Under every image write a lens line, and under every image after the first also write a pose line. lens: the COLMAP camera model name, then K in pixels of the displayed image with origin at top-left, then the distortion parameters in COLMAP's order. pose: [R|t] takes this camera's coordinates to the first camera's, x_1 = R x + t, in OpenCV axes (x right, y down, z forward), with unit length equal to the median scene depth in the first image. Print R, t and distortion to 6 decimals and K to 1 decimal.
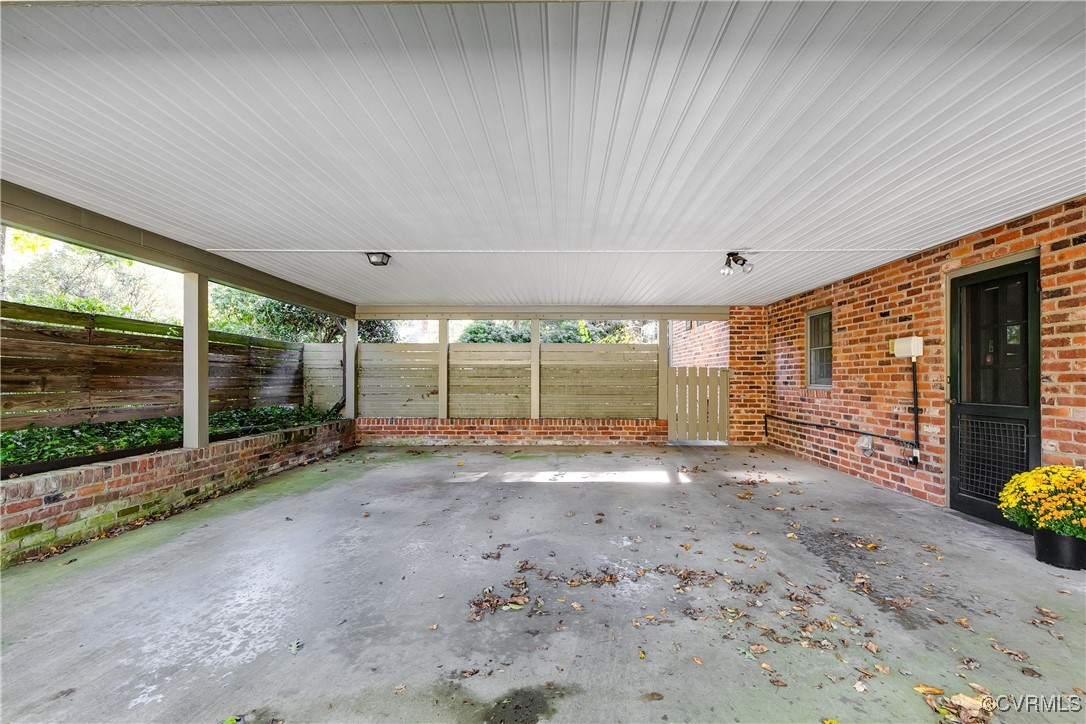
lens RADIAL K [[502.2, 0, 545.1], [0, 502.2, 369.0], [0, 0, 1]] dist [0.002906, -0.000030]
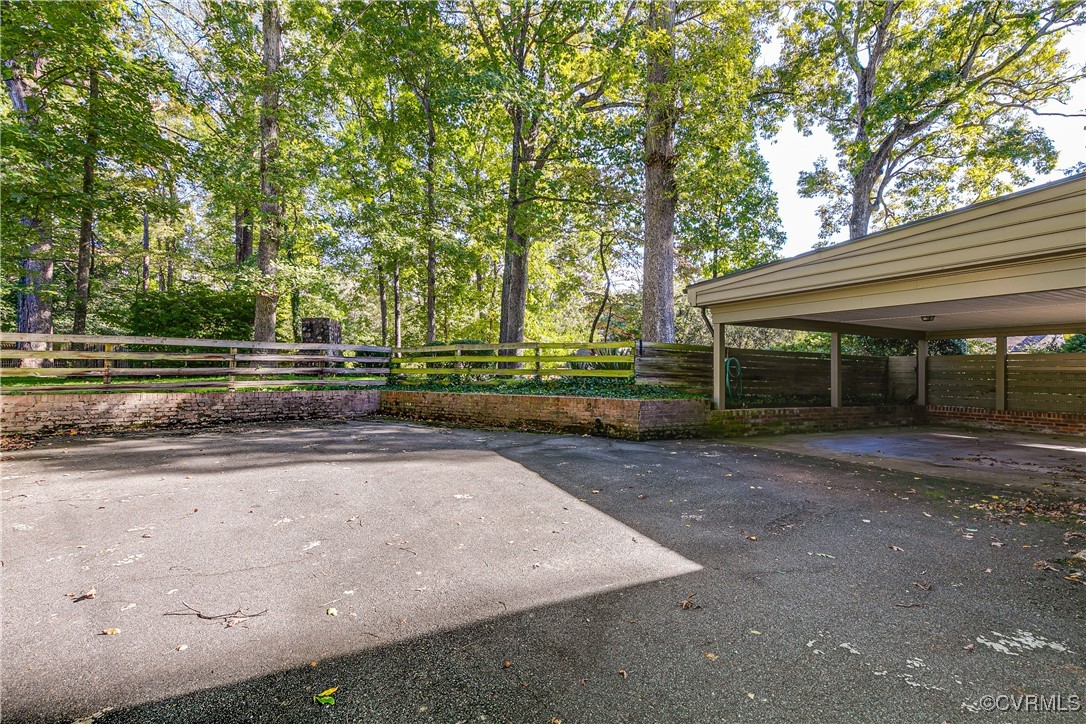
lens RADIAL K [[502.2, 0, 544.6], [0, 502.2, 369.3], [0, 0, 1]] dist [0.002906, -0.000030]
pose [[0.495260, 0.001102, -0.868744, 0.403588], [-0.001944, 0.999998, 0.000160, -0.009641], [0.868743, 0.001609, 0.495261, -0.815832]]
